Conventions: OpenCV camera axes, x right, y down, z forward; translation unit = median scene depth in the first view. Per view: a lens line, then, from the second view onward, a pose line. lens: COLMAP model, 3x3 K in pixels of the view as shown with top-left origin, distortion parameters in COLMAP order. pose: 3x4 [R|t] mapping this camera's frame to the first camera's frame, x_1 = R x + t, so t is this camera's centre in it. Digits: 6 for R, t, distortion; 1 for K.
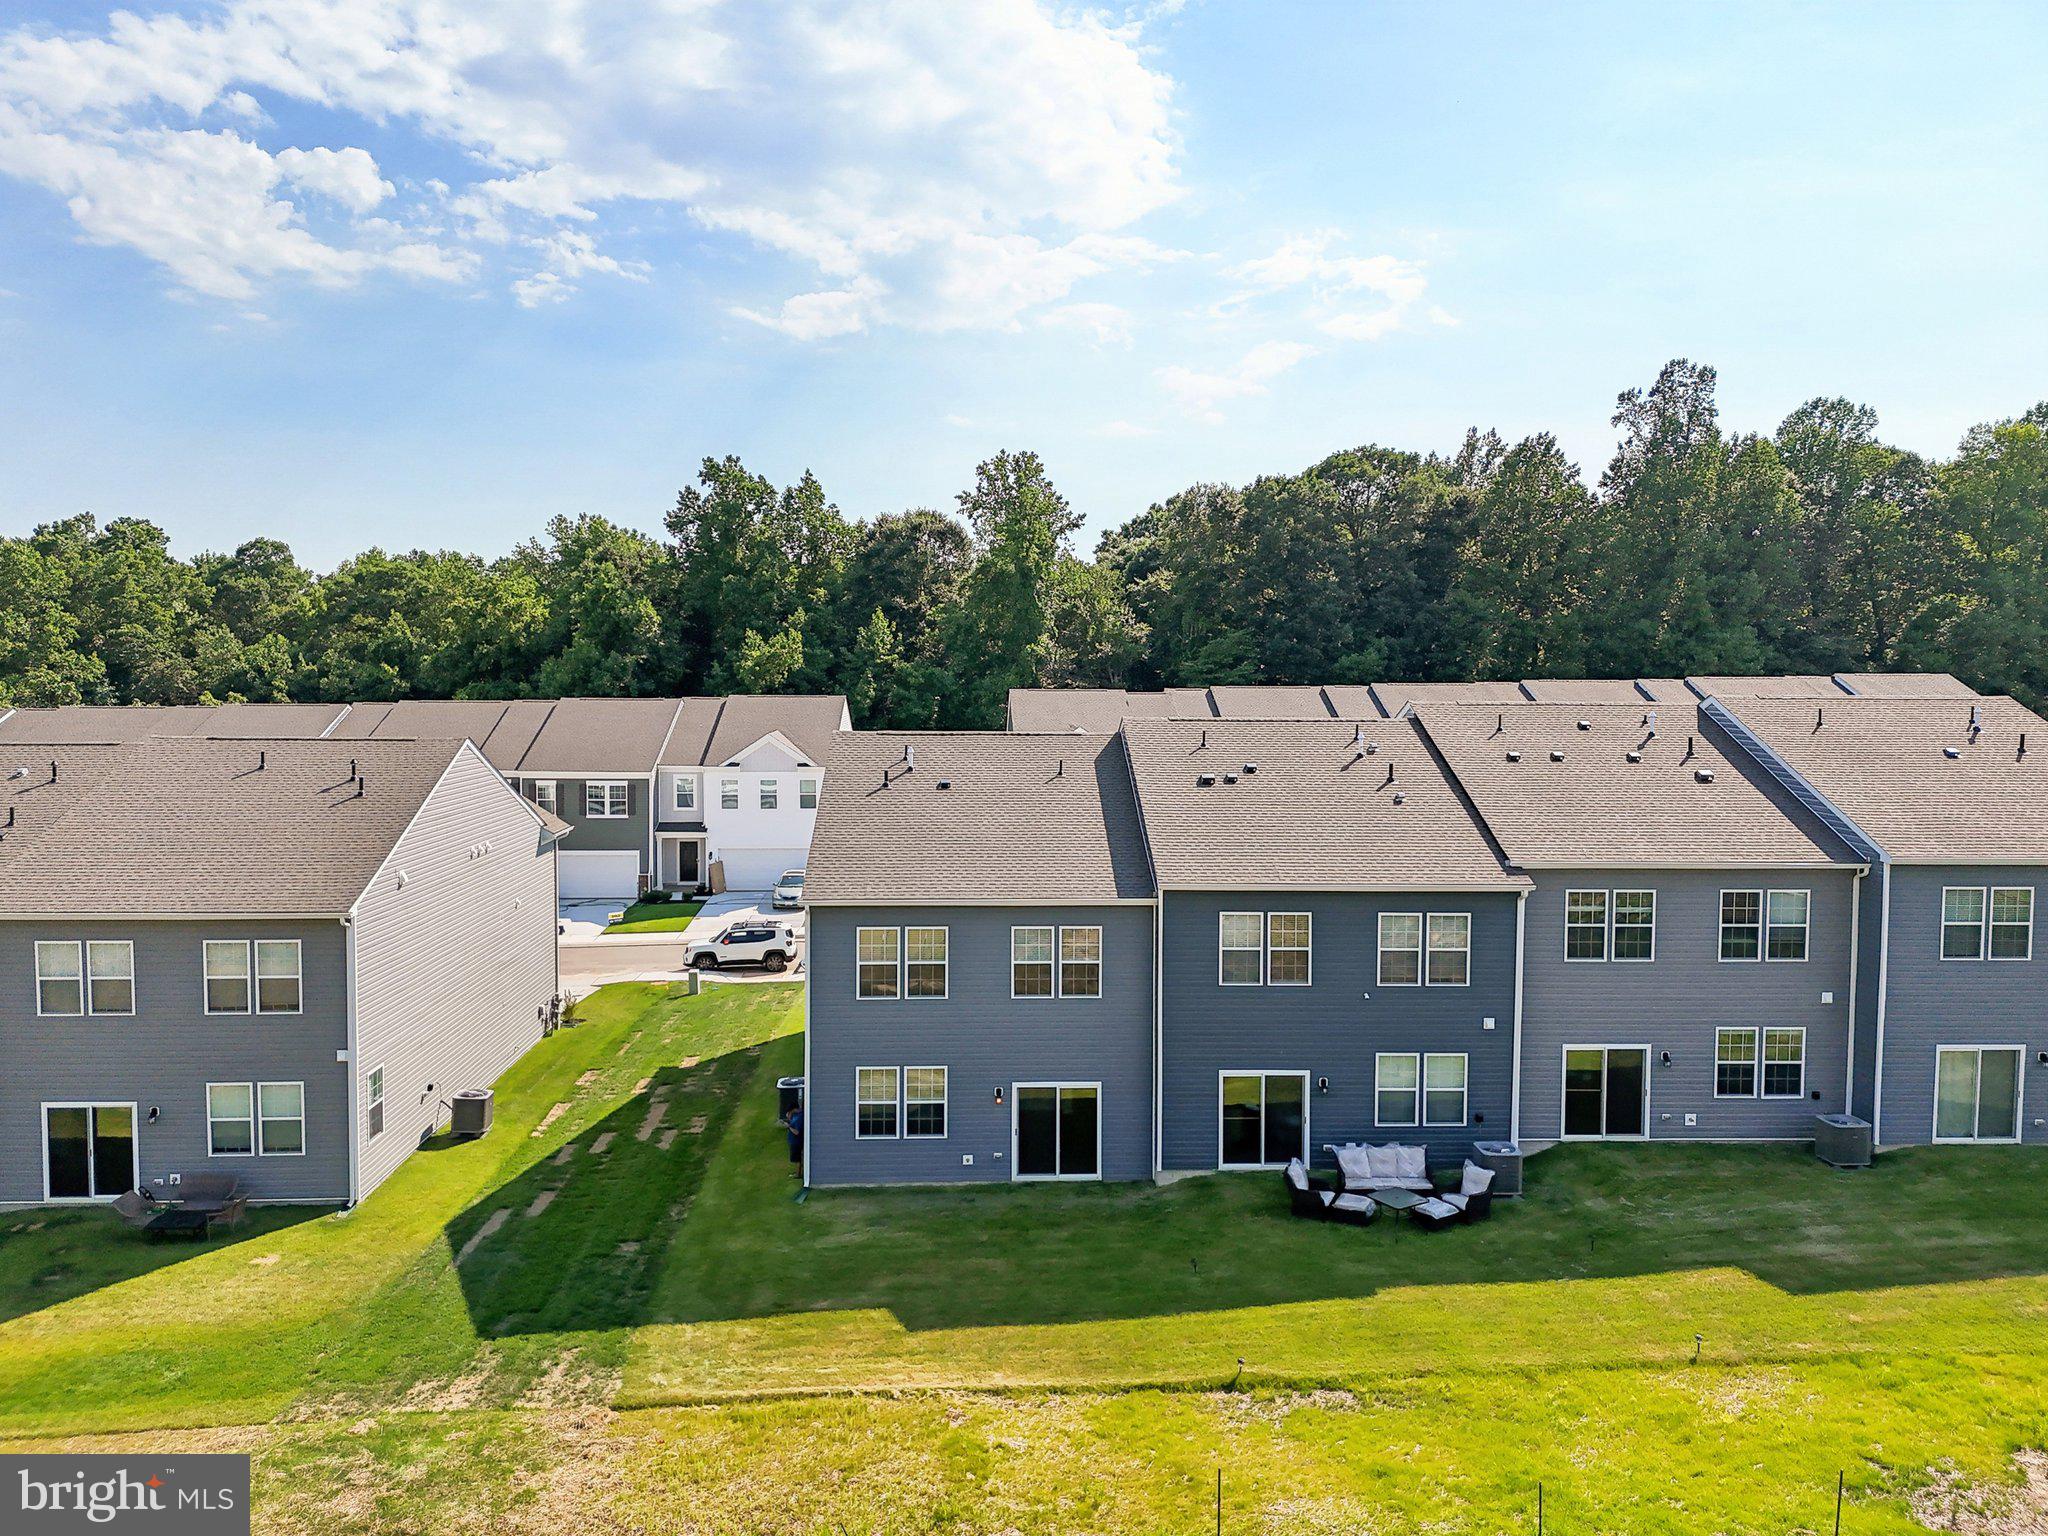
lens RADIAL K [[1510.3, 0, 1026.6], [0, 1510.3, 764.1], [0, 0, 1]] dist [0.087242, -0.096504]
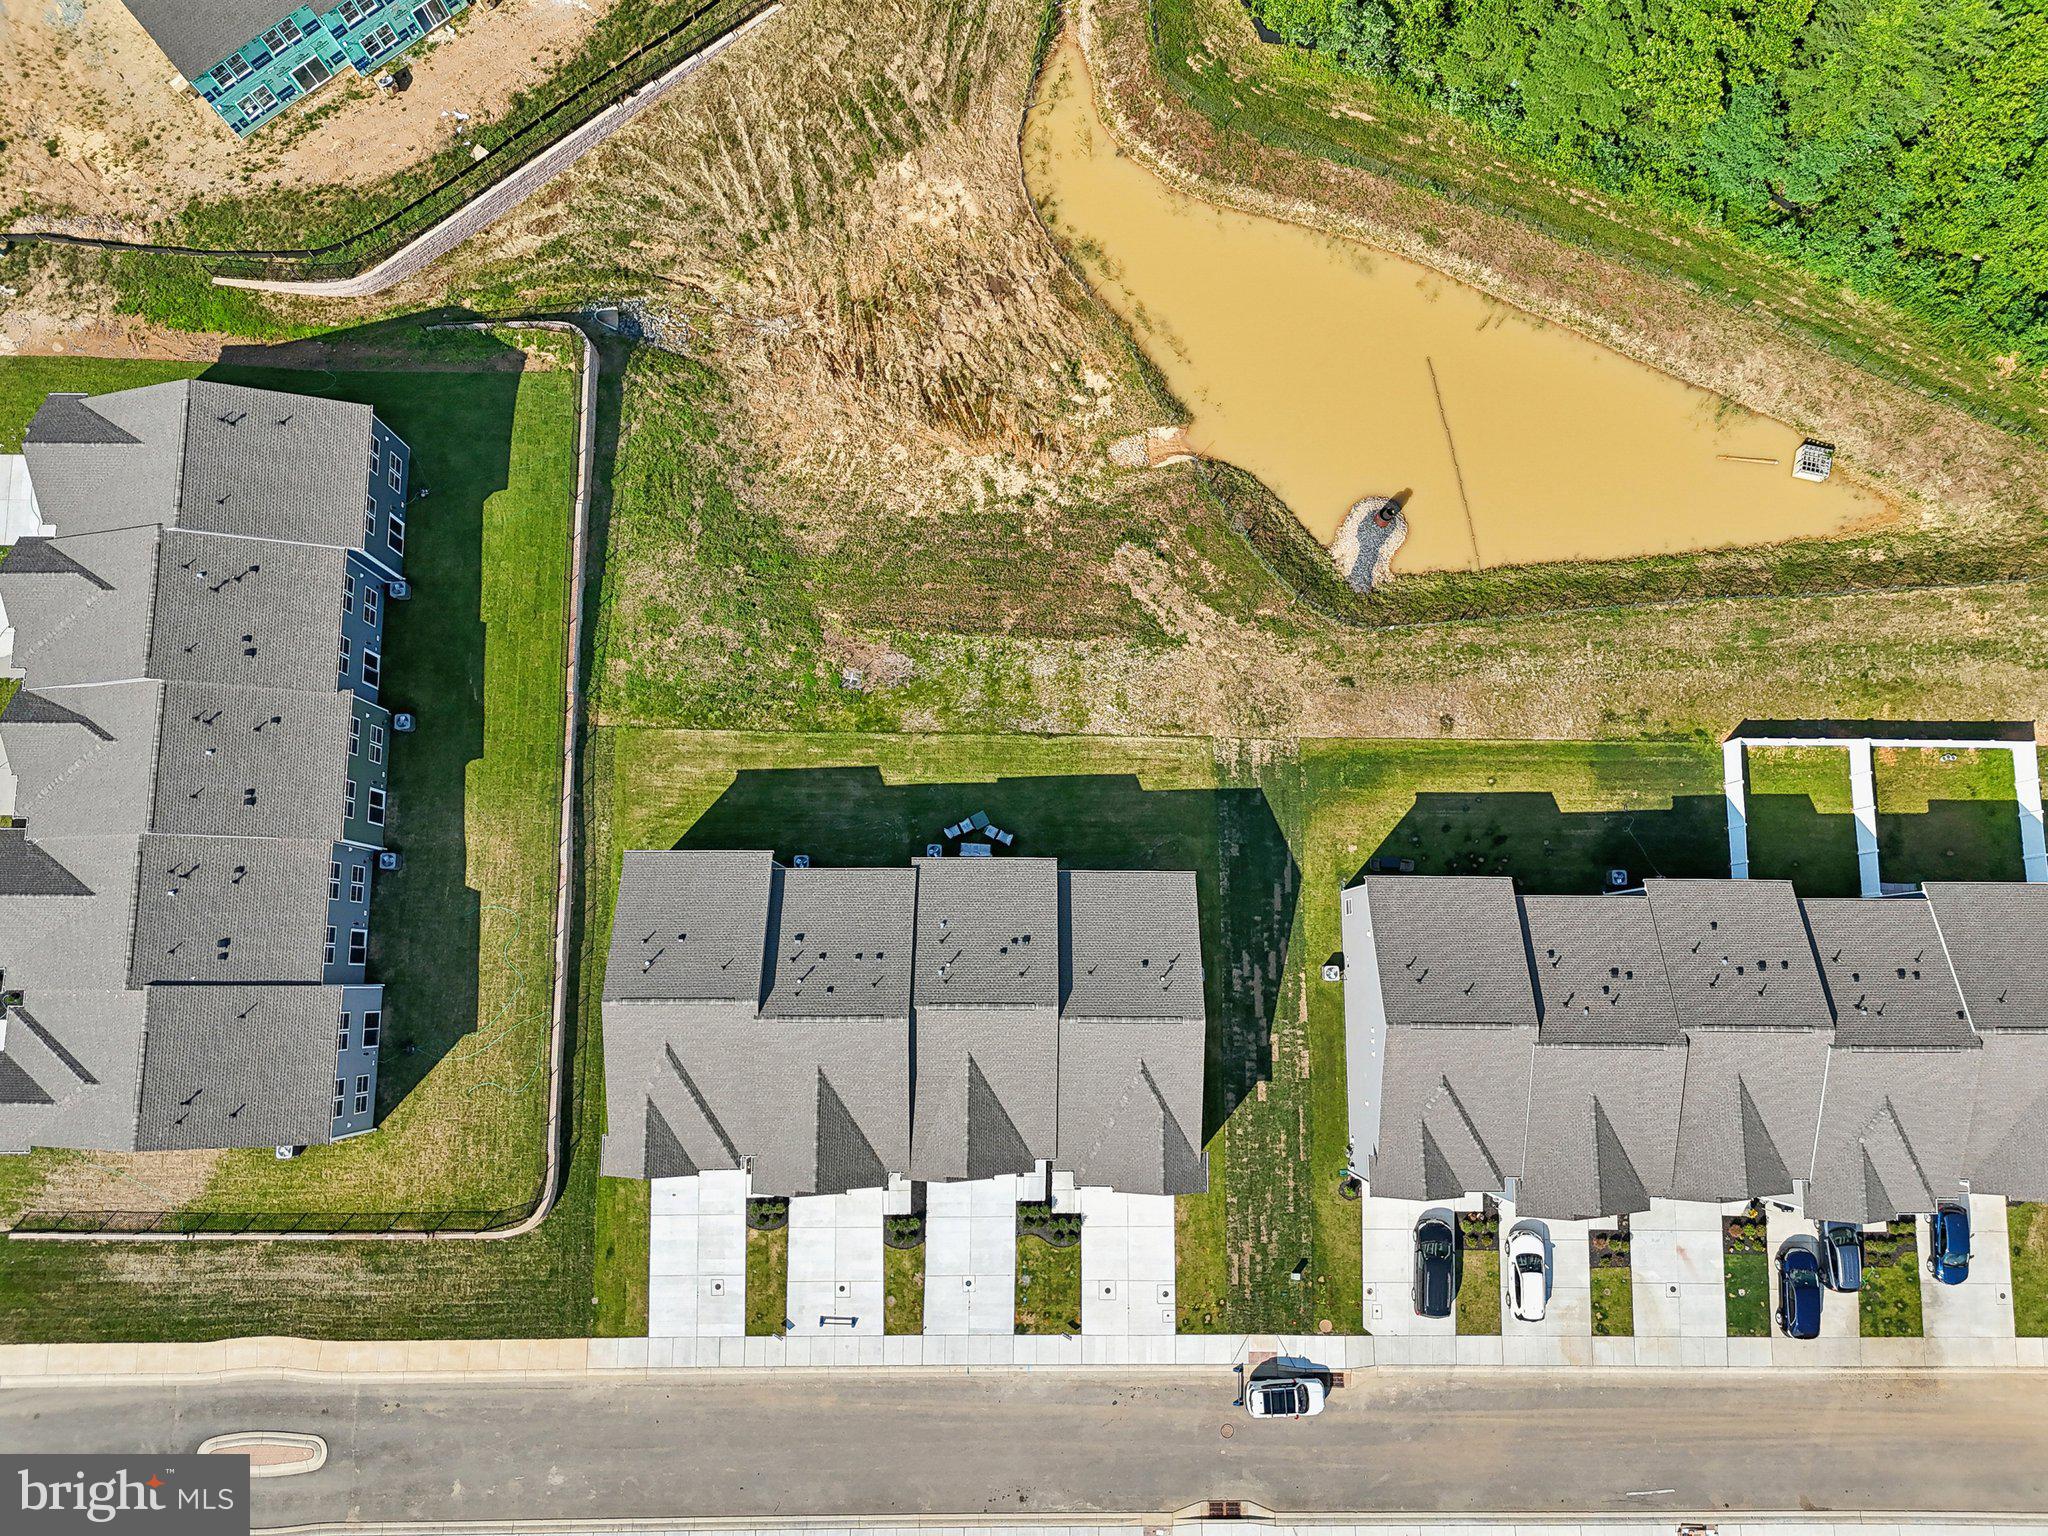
lens RADIAL K [[1505.4, 0, 1025.4], [0, 1505.4, 763.2], [0, 0, 1]] dist [0.083791, -0.092926]
pose [[-0.998649, -0.050118, -0.013728, 0.165655], [-0.017985, 0.085517, 0.996174, -2.222818], [-0.048752, 0.995075, -0.086303, 0.944779]]
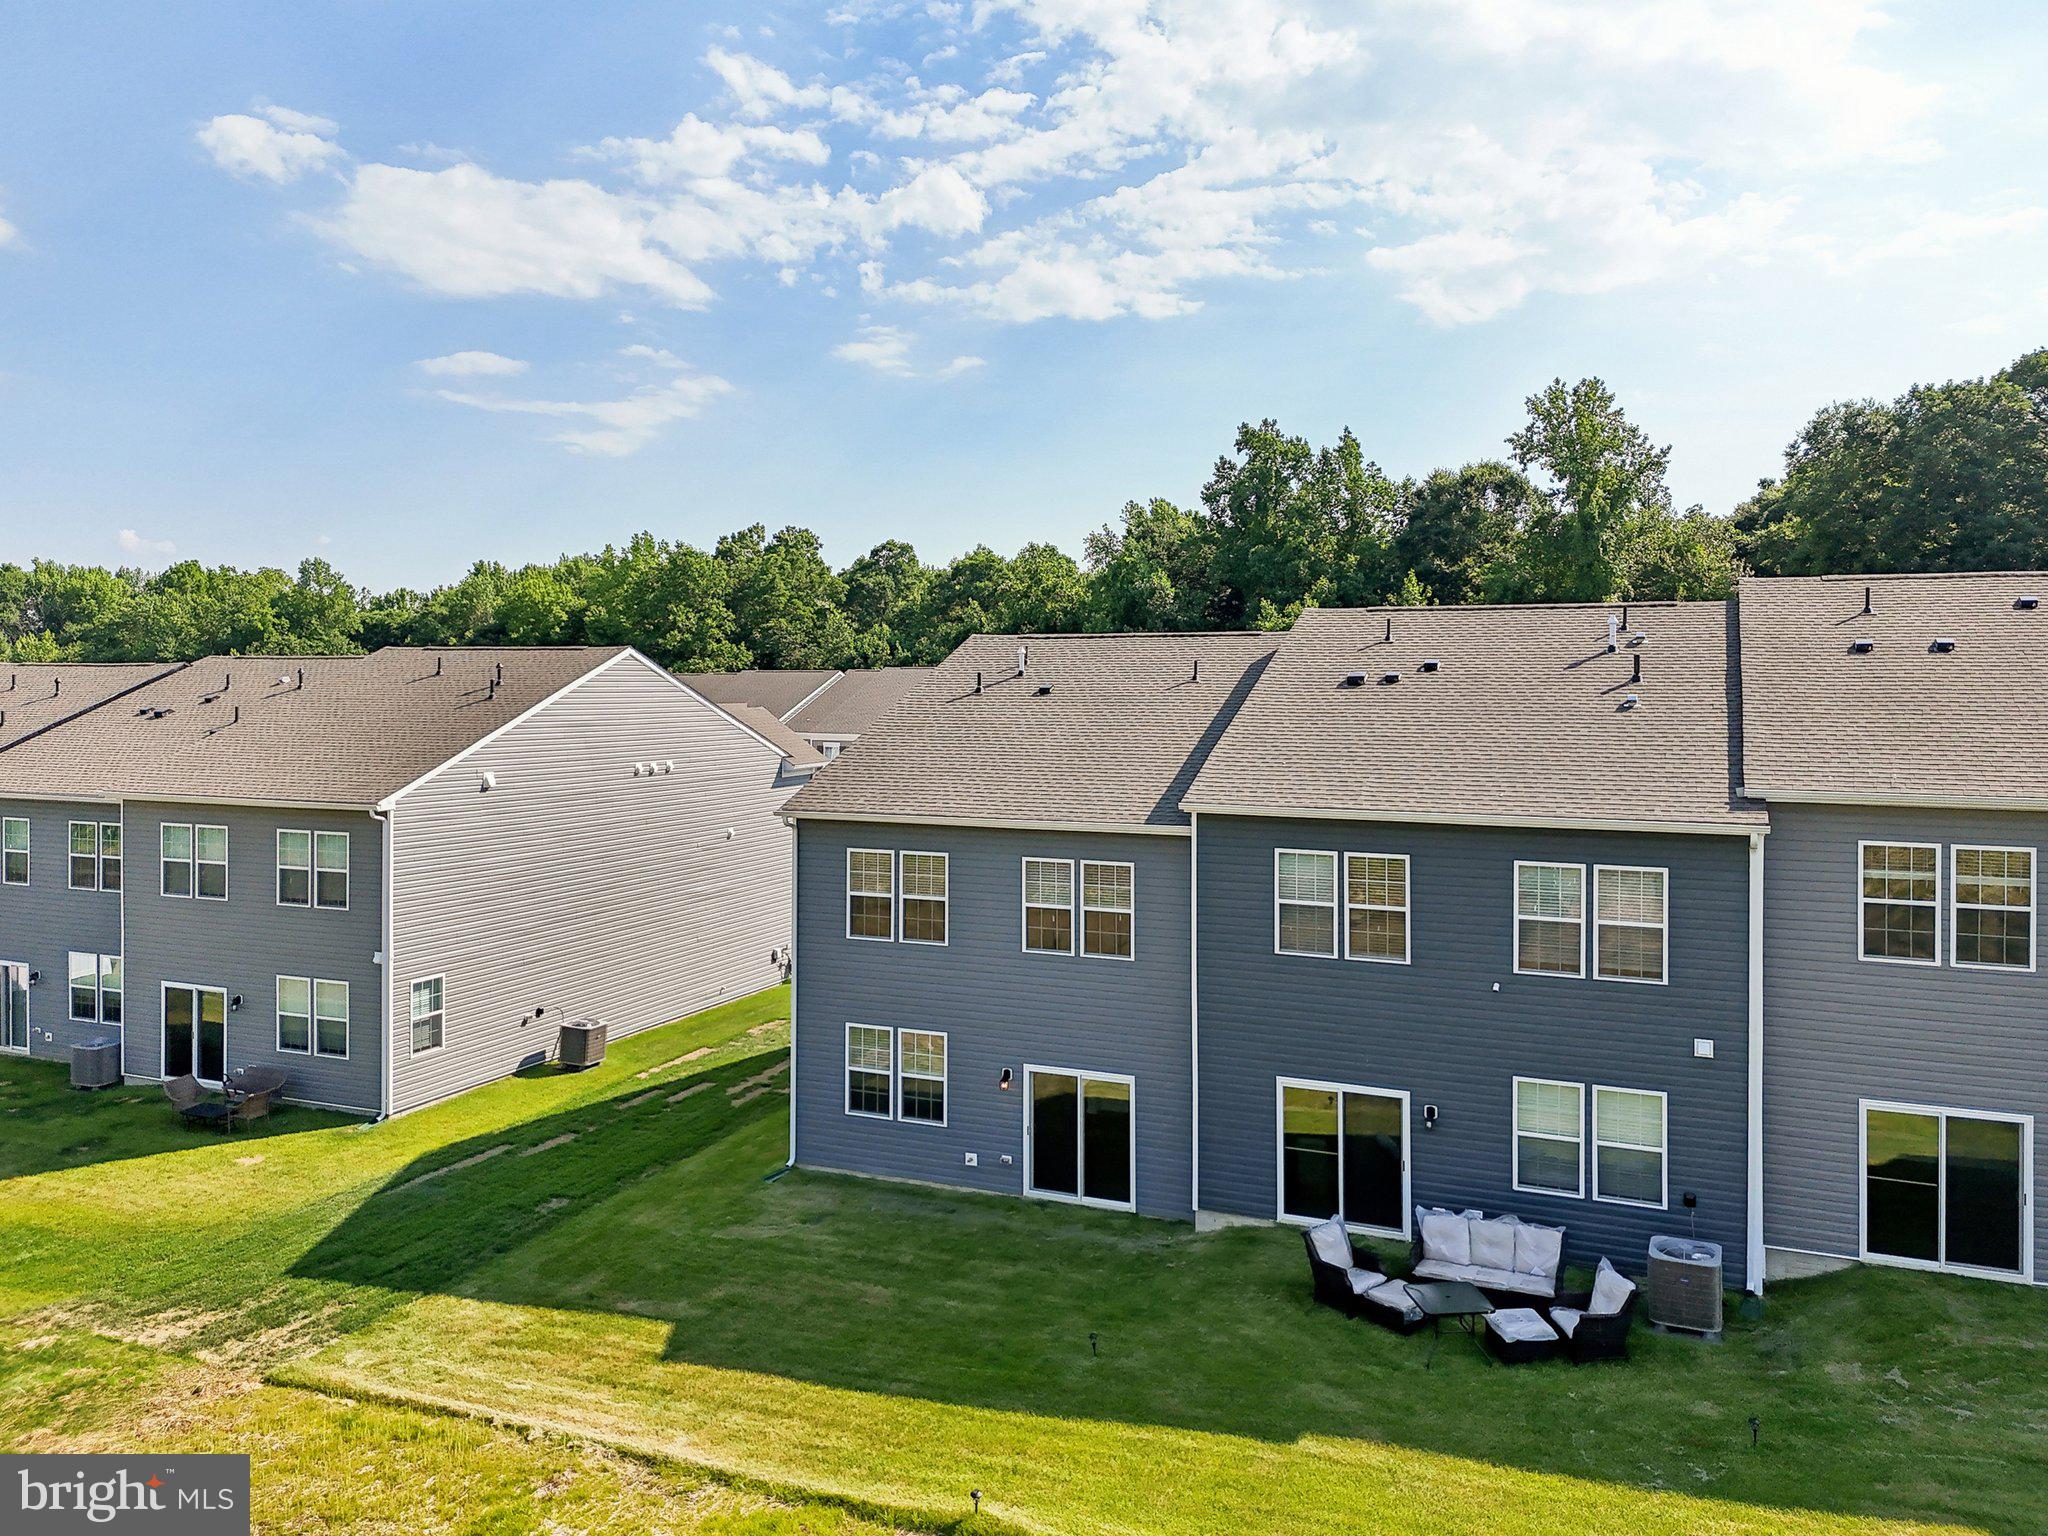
lens RADIAL K [[1541.4, 0, 1027.3], [0, 1541.4, 710.1], [0, 0, 1]] dist [0.084876, -0.085862]
pose [[0.898619, 0.005668, -0.438694, 0.305845], [-0.025288, 0.998923, -0.038893, 0.058648], [0.438001, 0.046043, 0.897794, 0.275106]]
